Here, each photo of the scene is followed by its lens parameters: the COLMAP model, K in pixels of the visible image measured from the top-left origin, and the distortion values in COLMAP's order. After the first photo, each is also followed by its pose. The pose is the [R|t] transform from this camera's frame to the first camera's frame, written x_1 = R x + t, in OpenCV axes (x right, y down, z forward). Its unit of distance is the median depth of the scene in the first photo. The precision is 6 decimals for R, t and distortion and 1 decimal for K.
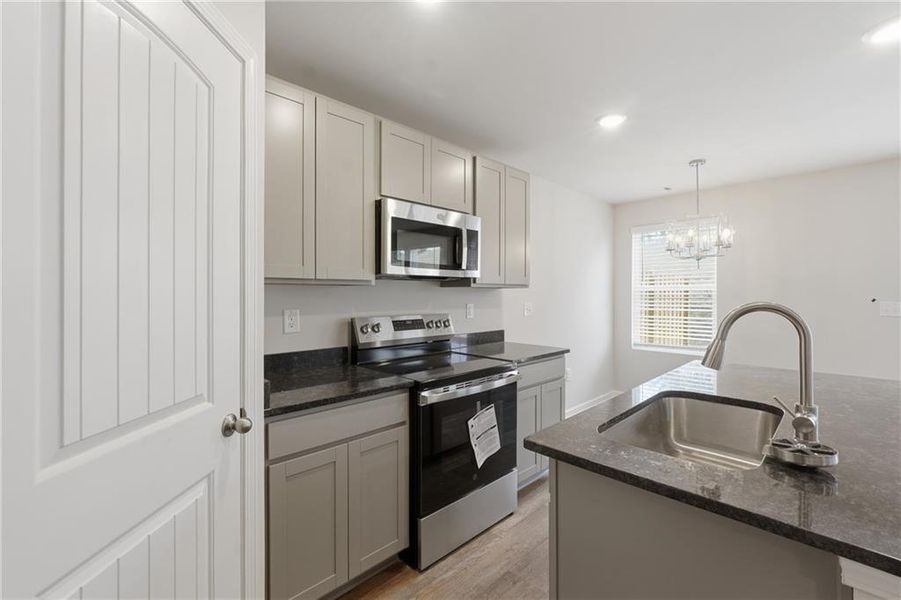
lens RADIAL K [[377.8, 0, 449.8], [0, 377.8, 297.6], [0, 0, 1]] dist [-0.018918, 0.004261]
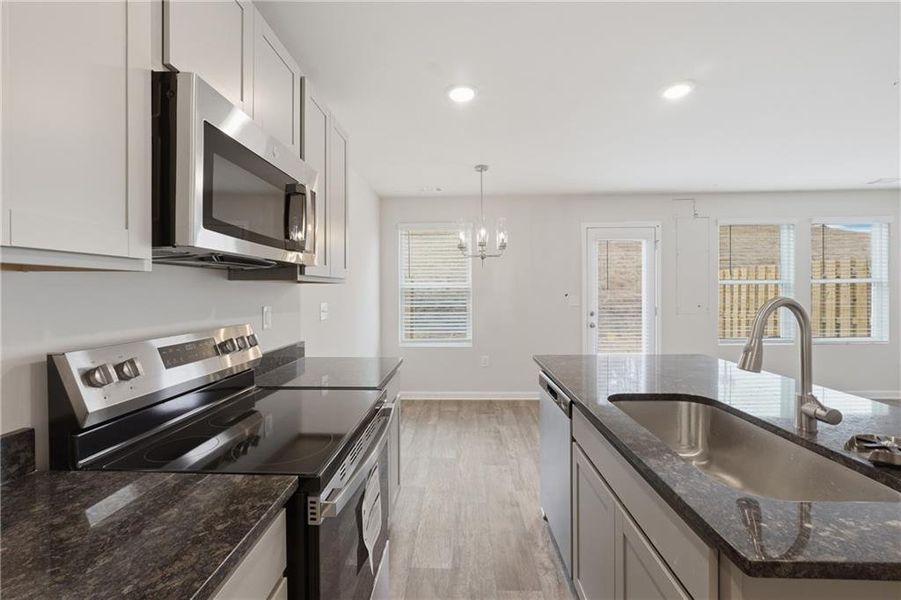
lens RADIAL K [[377.8, 0, 449.7], [0, 377.8, 294.9], [0, 0, 1]] dist [-0.018918, 0.004261]
pose [[0.710869, -0.010045, 0.703253, -0.237895], [0.011716, 0.999928, 0.002439, -0.002641], [-0.703227, 0.006506, 0.710936, 0.426693]]
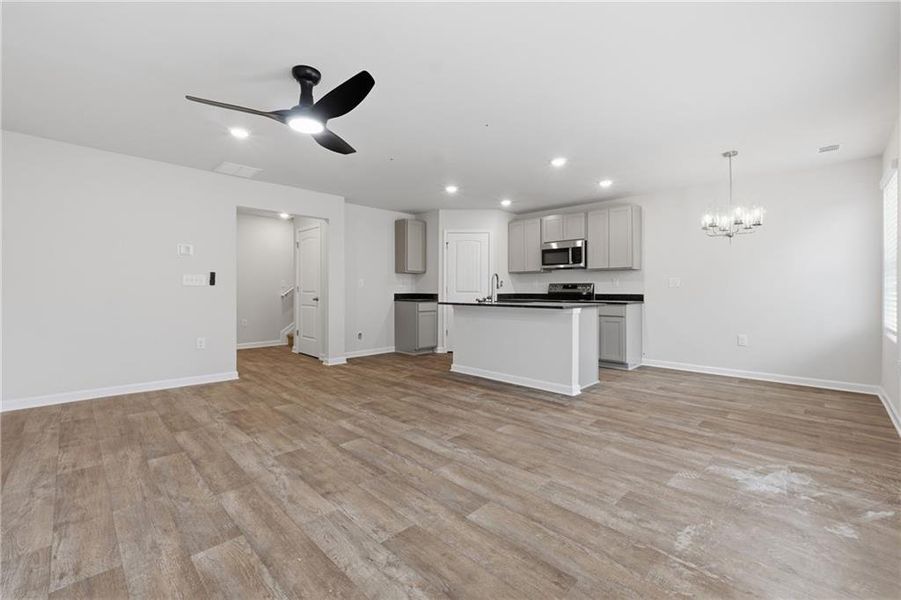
lens RADIAL K [[377.8, 0, 452.7], [0, 377.8, 297.3], [0, 0, 1]] dist [-0.018918, 0.004261]
pose [[0.052016, 0.023483, -0.998370, 2.541136], [-0.007644, 0.999704, 0.023116, 0.095856], [0.998617, 0.006429, 0.052180, 0.104798]]
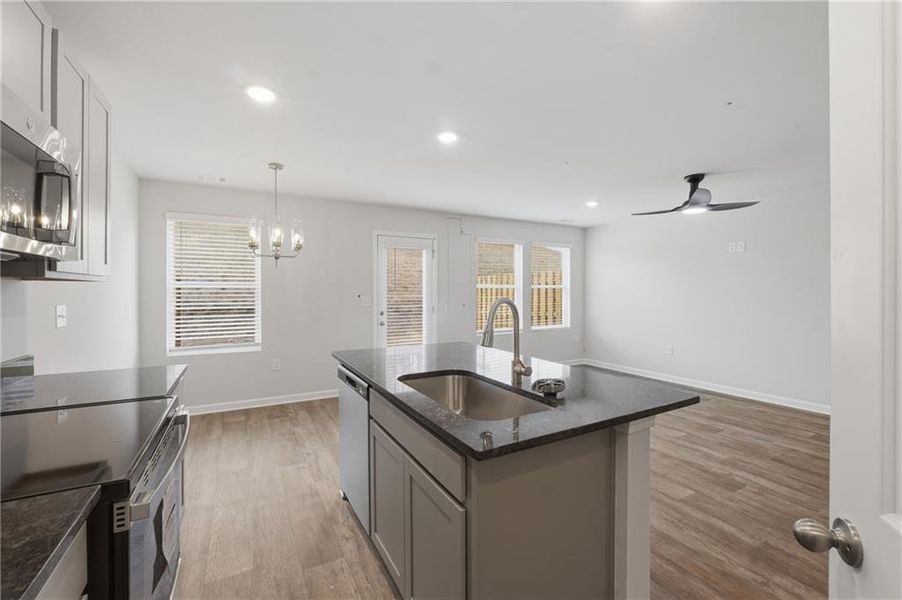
lens RADIAL K [[378.3, 0, 451.4], [0, 378.3, 296.3], [0, 0, 1]] dist [-0.018918, 0.004261]
pose [[0.240393, -0.009756, 0.970627, -0.351387], [0.006486, 0.999943, 0.008444, -0.003619], [-0.970654, 0.004265, 0.240442, 0.387920]]
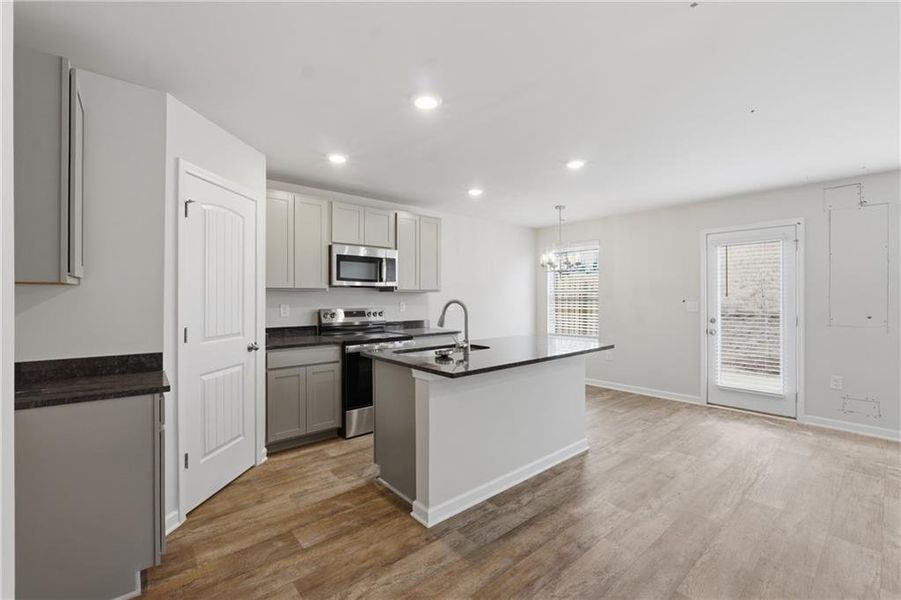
lens RADIAL K [[377.8, 0, 452.6], [0, 377.8, 301.4], [0, 0, 1]] dist [-0.018918, 0.004261]
pose [[0.998973, 0.003225, -0.045187, 0.438083], [-0.003005, 0.999983, 0.004945, 0.005799], [0.045202, -0.004804, 0.998966, -0.724478]]
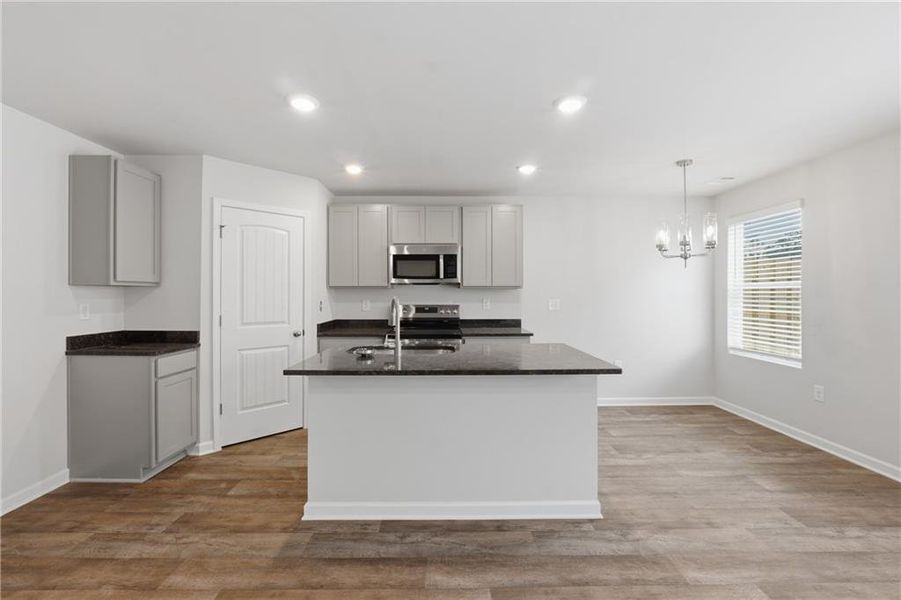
lens RADIAL K [[377.8, 0, 451.4], [0, 377.8, 297.1], [0, 0, 1]] dist [-0.018918, 0.004261]
pose [[0.739589, 0.008567, -0.673004, 1.256372], [-0.007106, 0.999963, 0.004919, 0.002009], [0.673021, 0.001145, 0.739622, -0.241991]]
